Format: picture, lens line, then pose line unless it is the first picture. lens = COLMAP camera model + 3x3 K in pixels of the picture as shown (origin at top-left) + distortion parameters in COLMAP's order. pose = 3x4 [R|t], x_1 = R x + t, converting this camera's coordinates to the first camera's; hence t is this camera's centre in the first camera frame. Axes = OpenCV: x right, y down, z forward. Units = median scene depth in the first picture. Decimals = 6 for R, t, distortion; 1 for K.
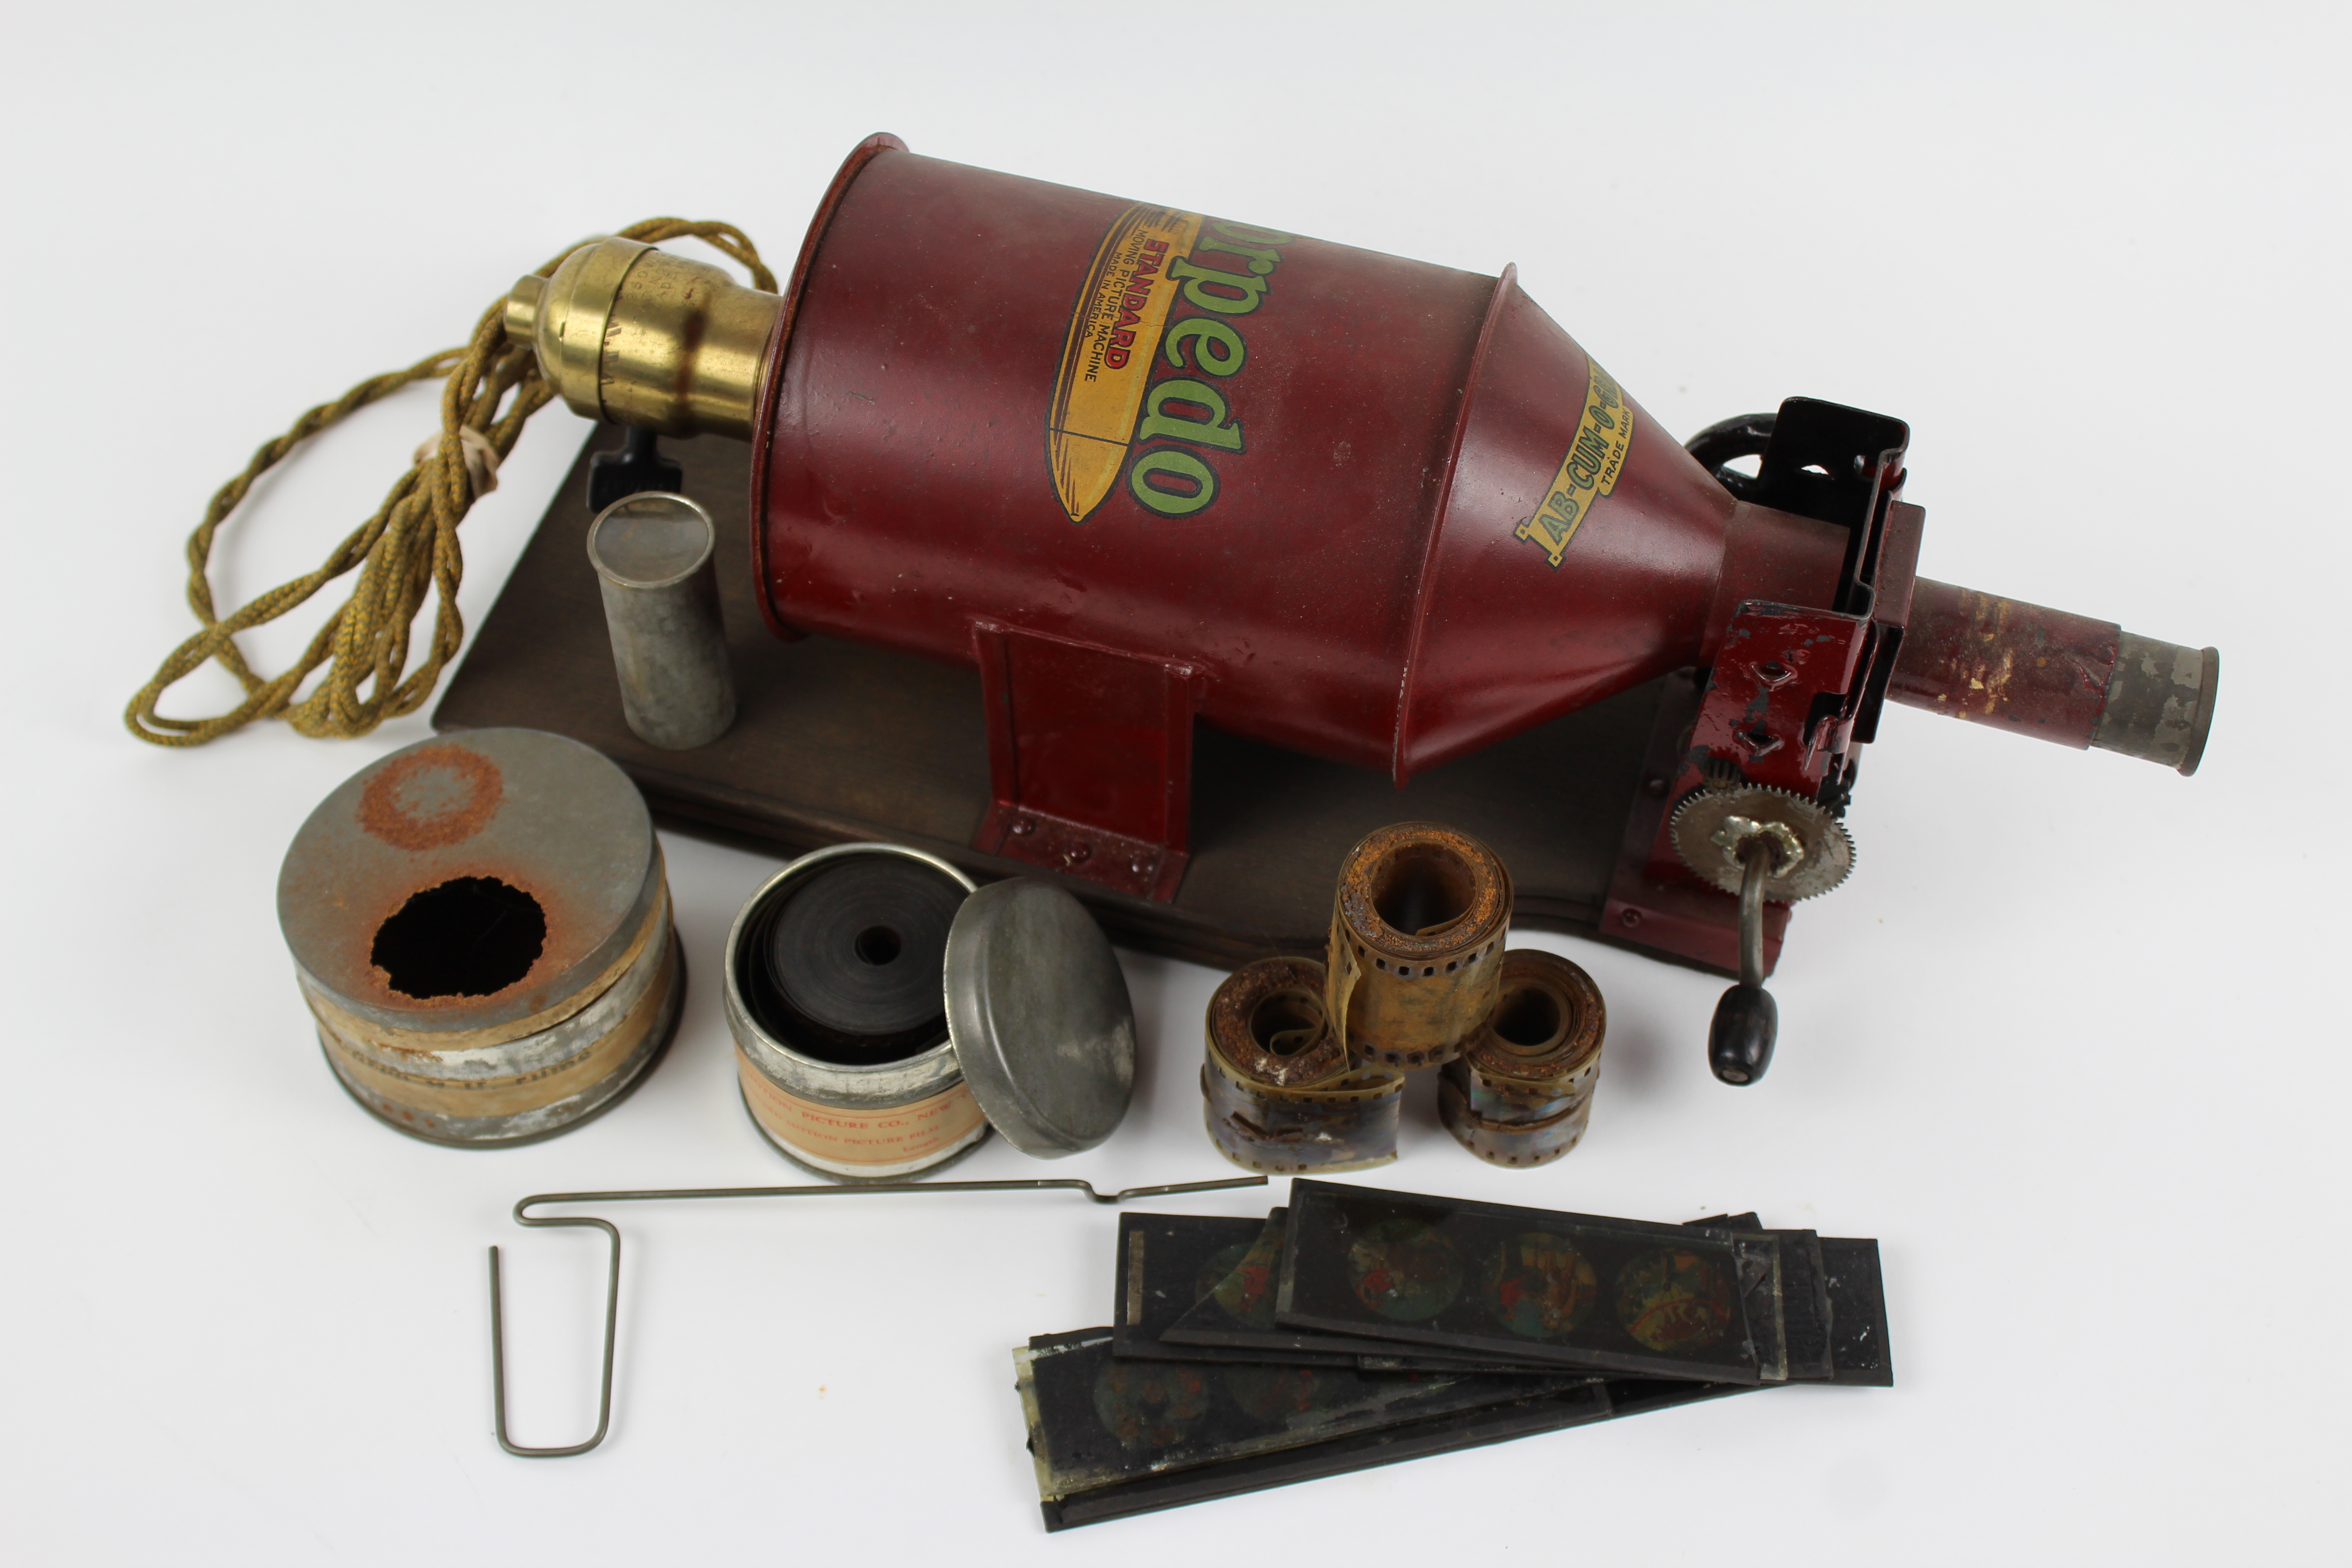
lens RADIAL K [[3207.7, 0, 1184.4], [0, 3207.7, 782.5], [0, 0, 1]] dist [-0.066649, 0.114107]
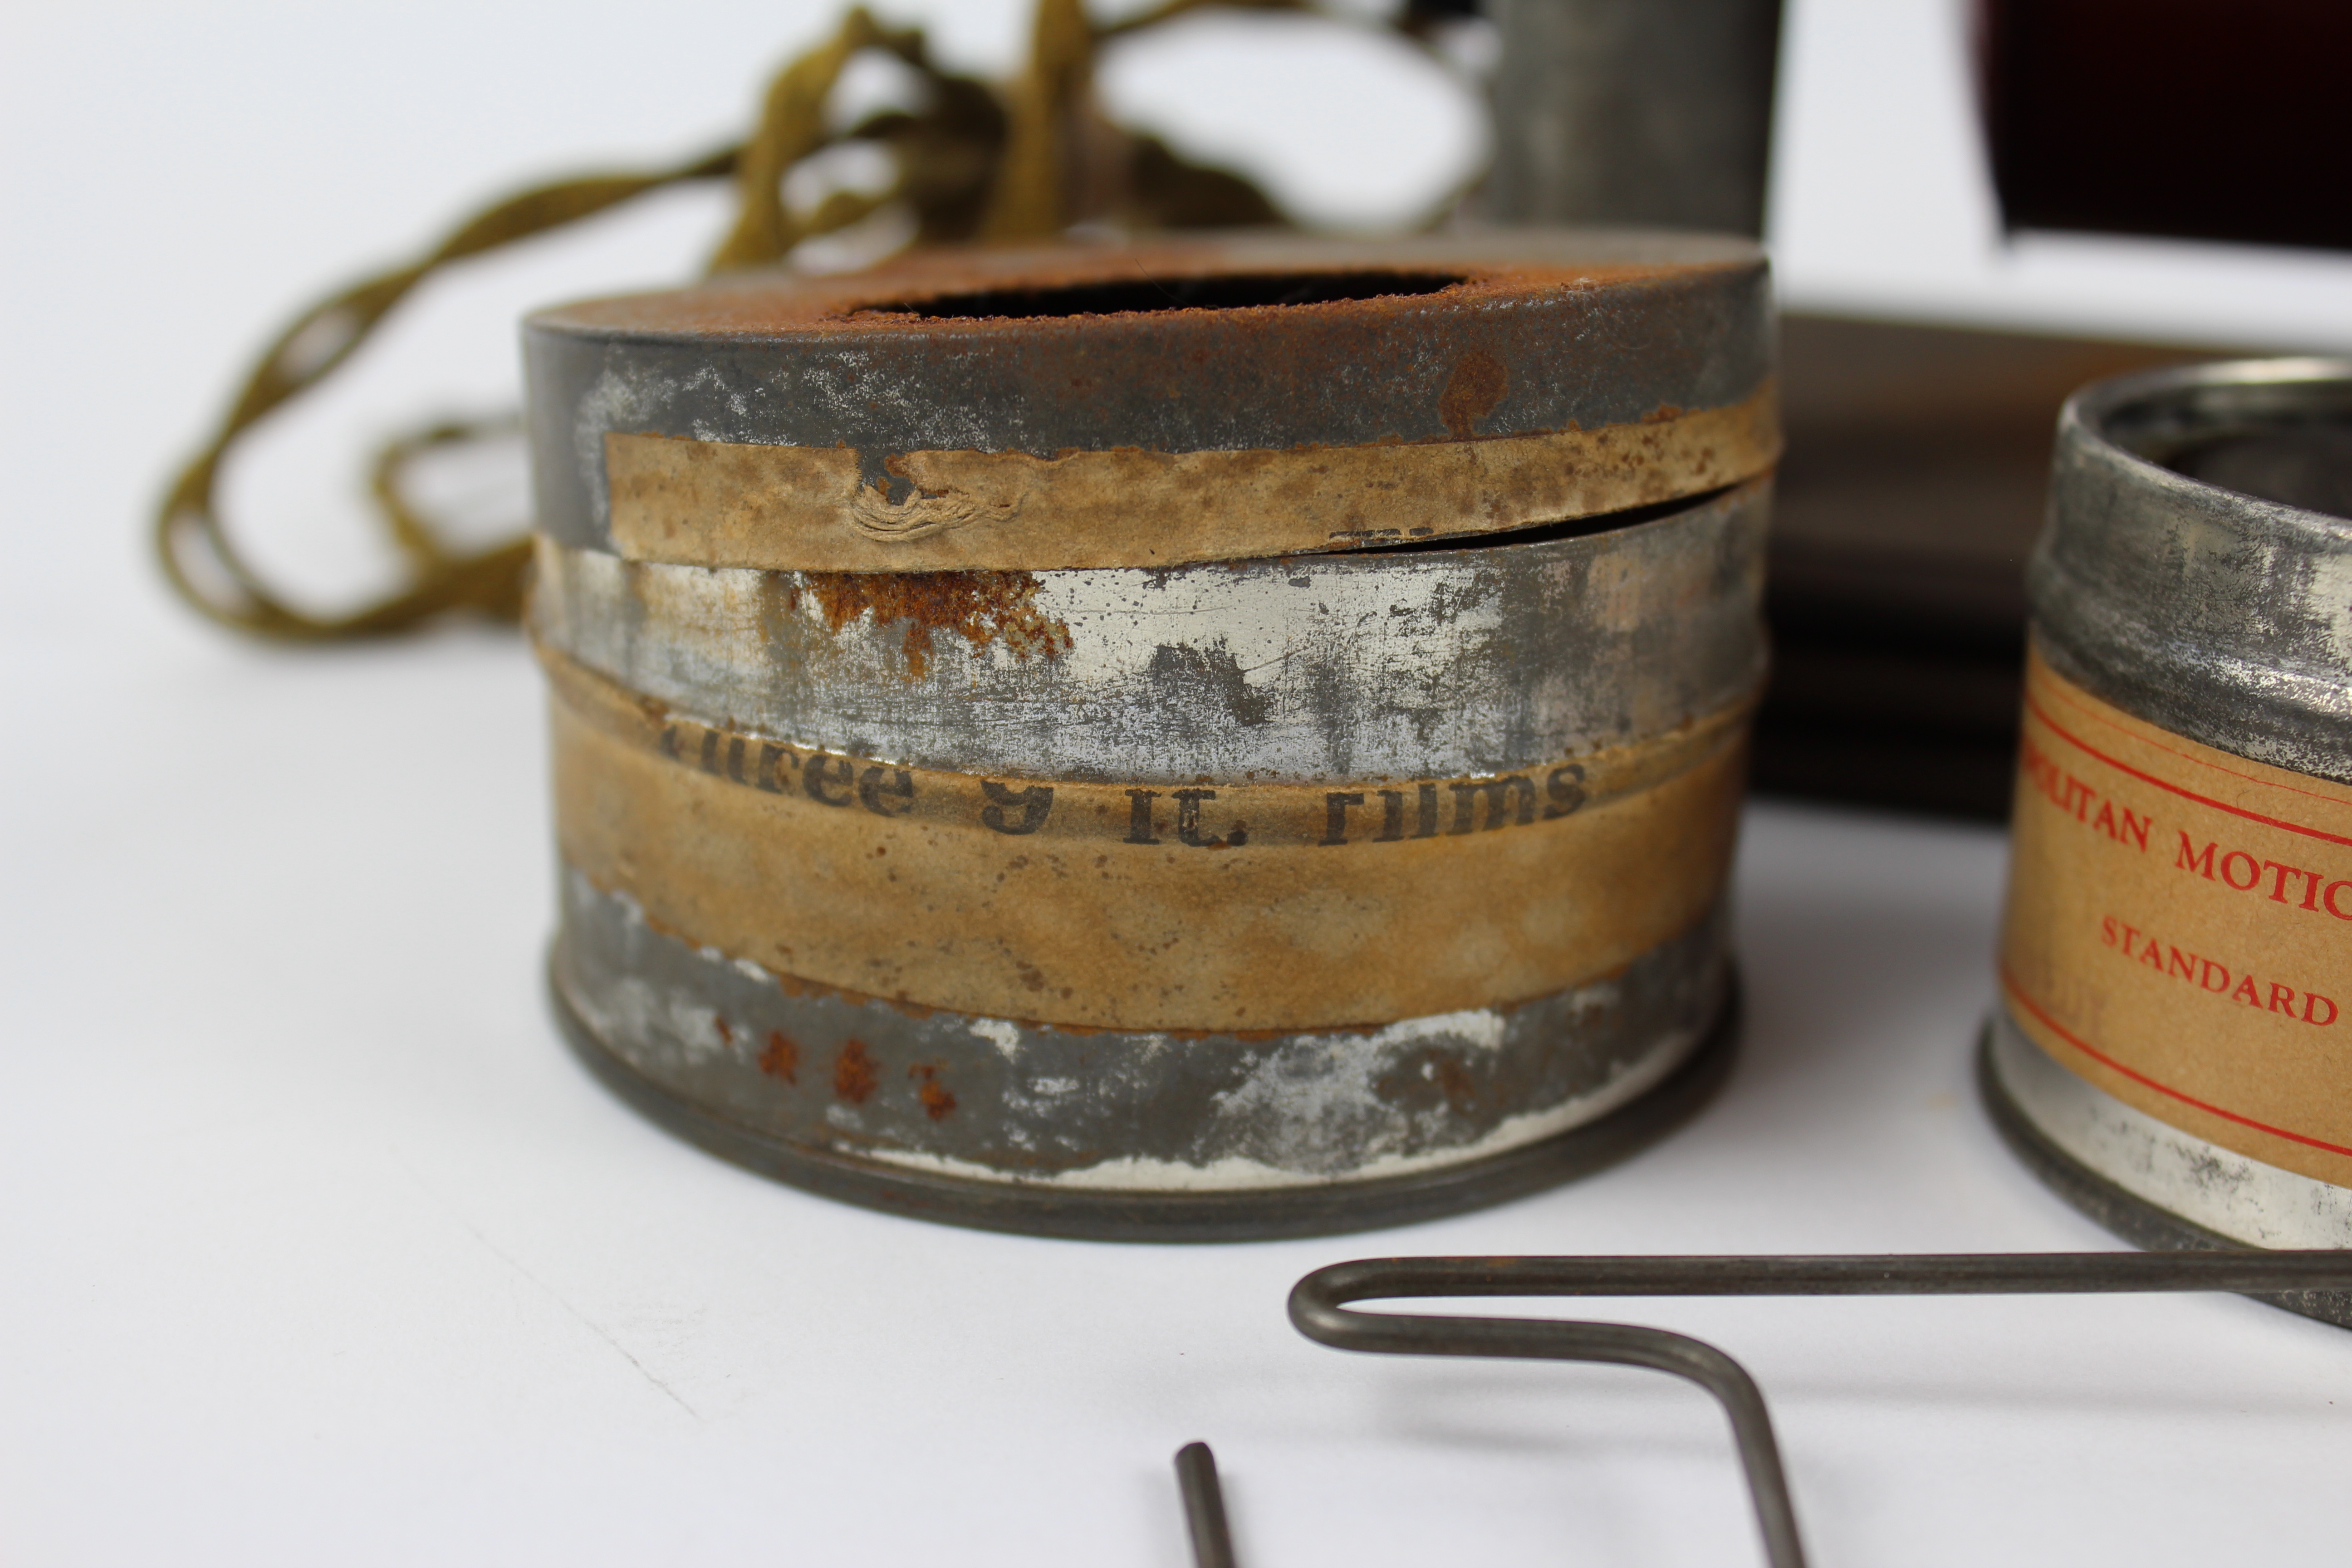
lens RADIAL K [[3131.6, 0, 1176.0], [0, 3131.6, 784.0], [0, 0, 1]] dist [-0.079686, 0.151997]
pose [[0.998760, 0.019264, -0.045910, -0.212554], [-0.041557, 0.830392, -0.555627, 0.237097], [0.027420, 0.556846, 0.830163, 0.799447]]
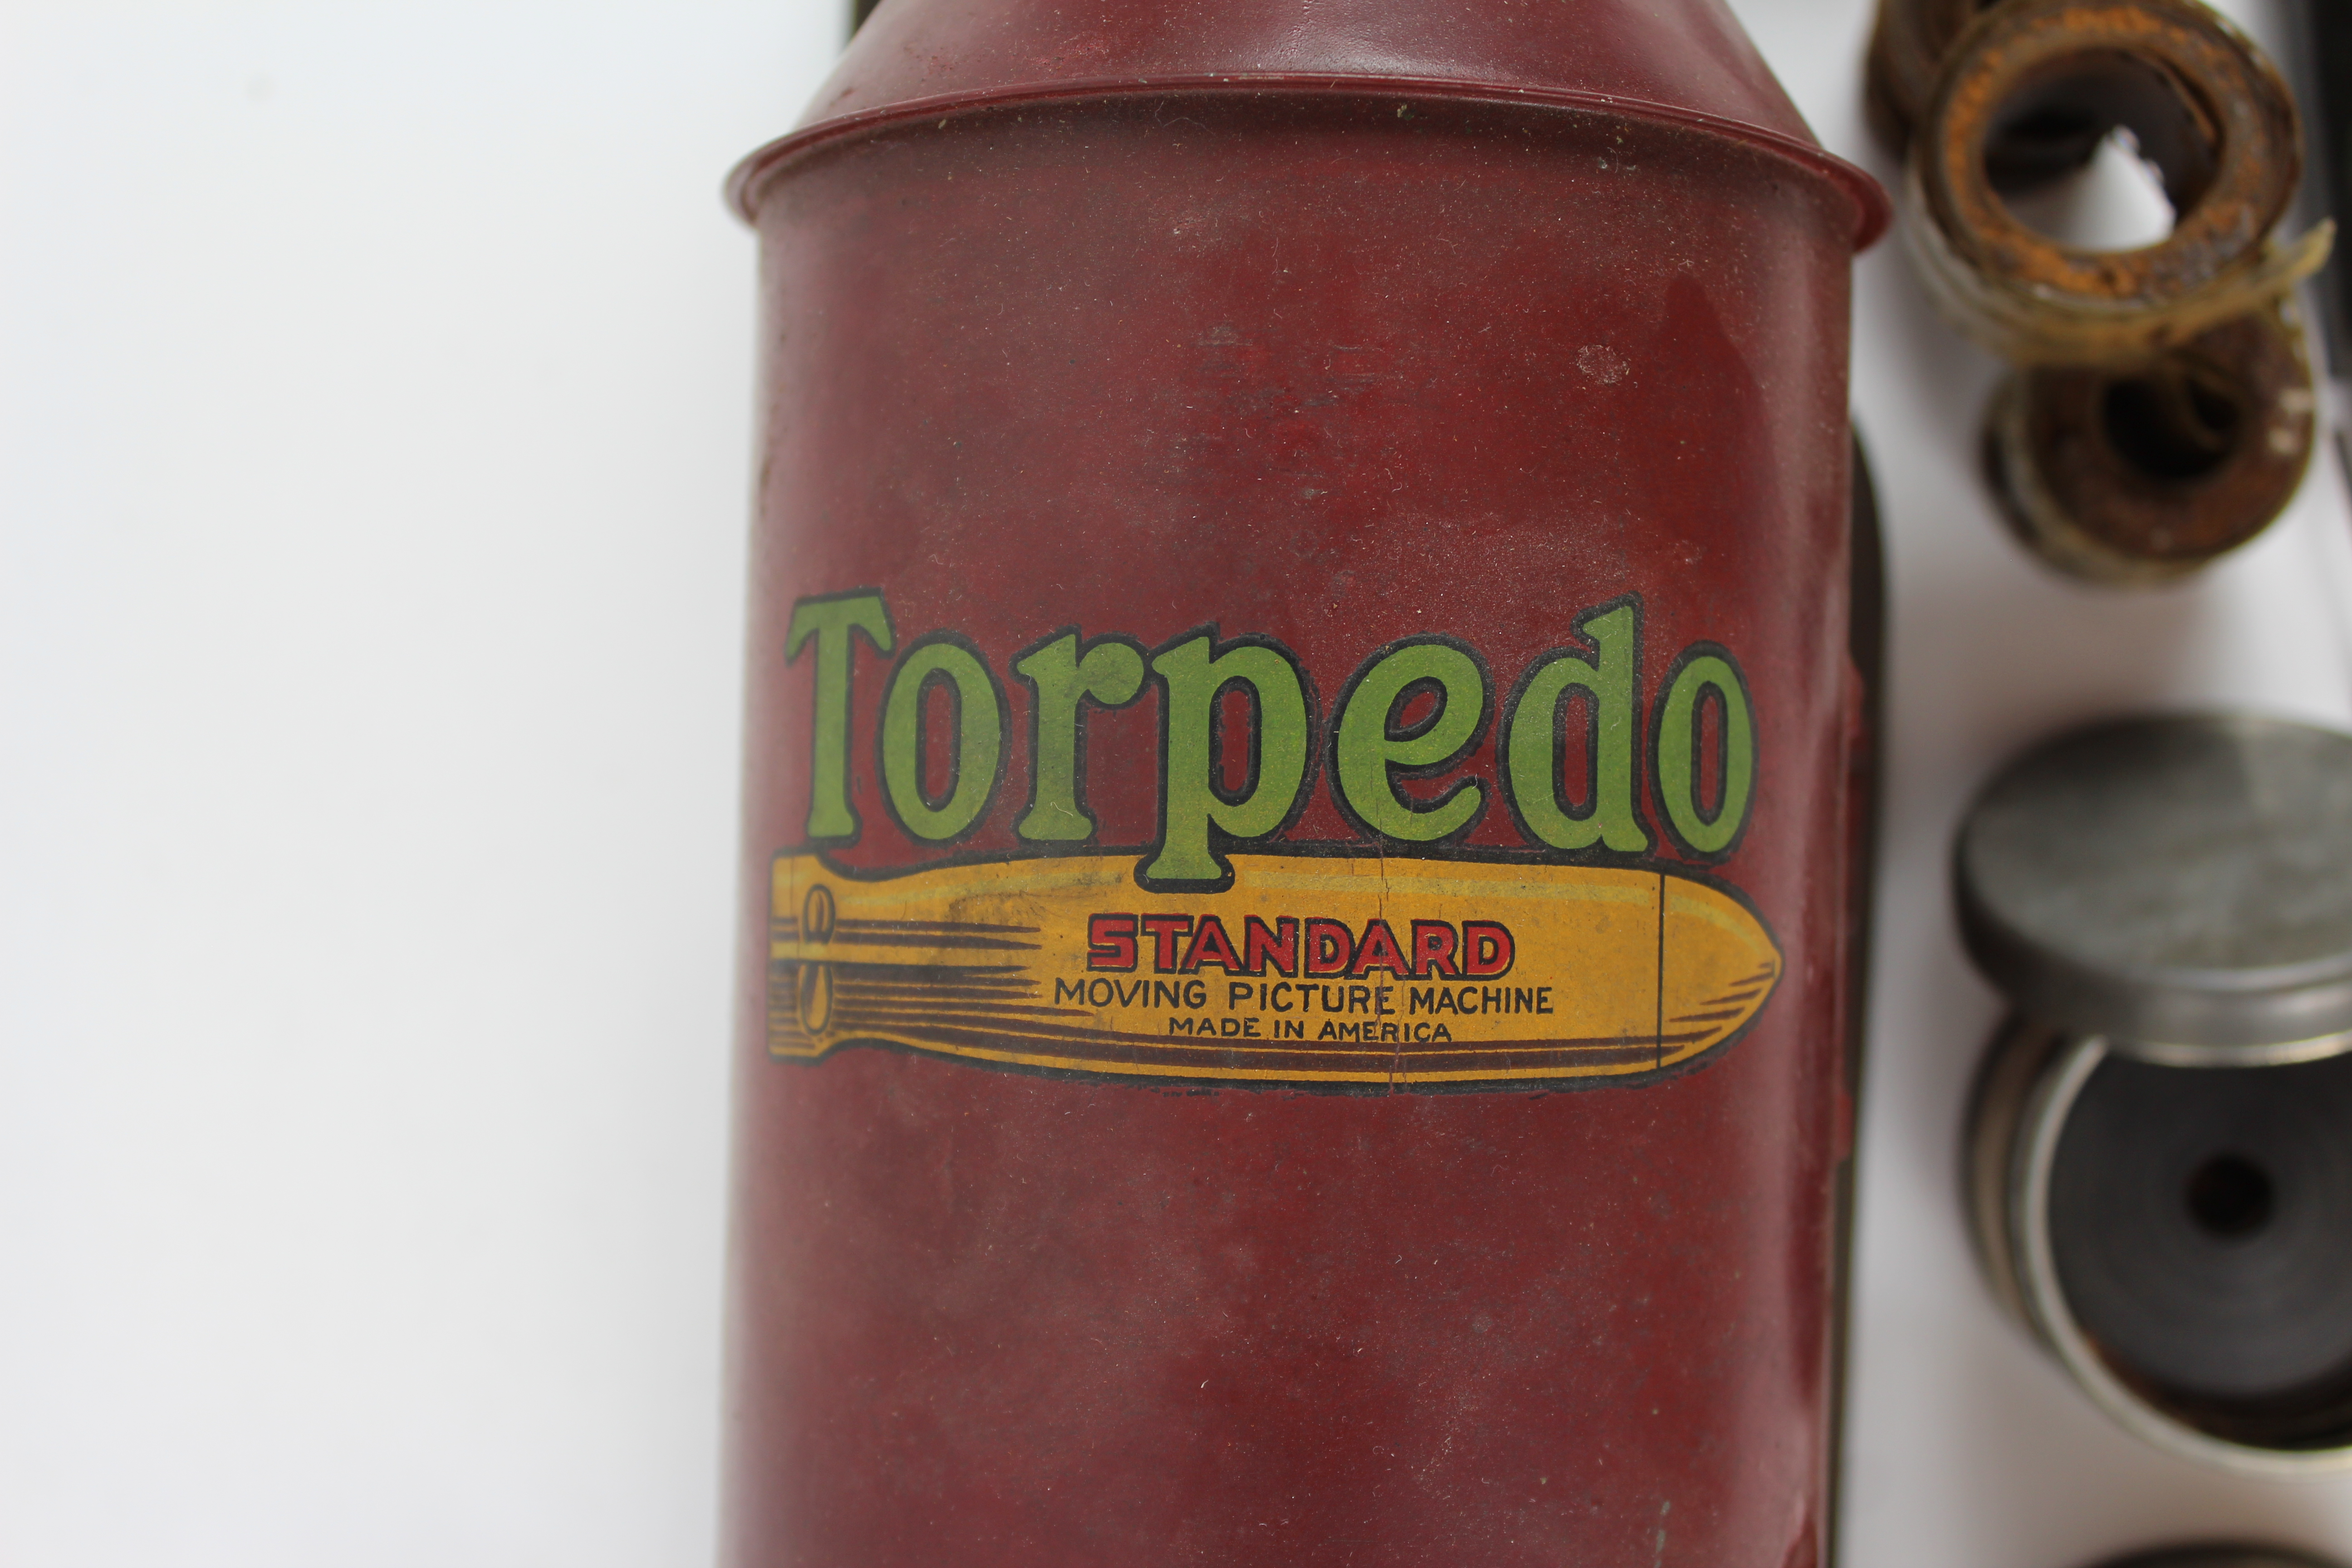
lens RADIAL K [[3207.7, 0, 1184.4], [0, 3207.7, 782.5], [0, 0, 1]] dist [-0.066649, 0.114107]
pose [[-0.237932, -0.970755, 0.031991, -0.004227], [0.821538, -0.183570, 0.539794, -0.368420], [-0.518135, 0.154716, 0.841189, 0.654381]]
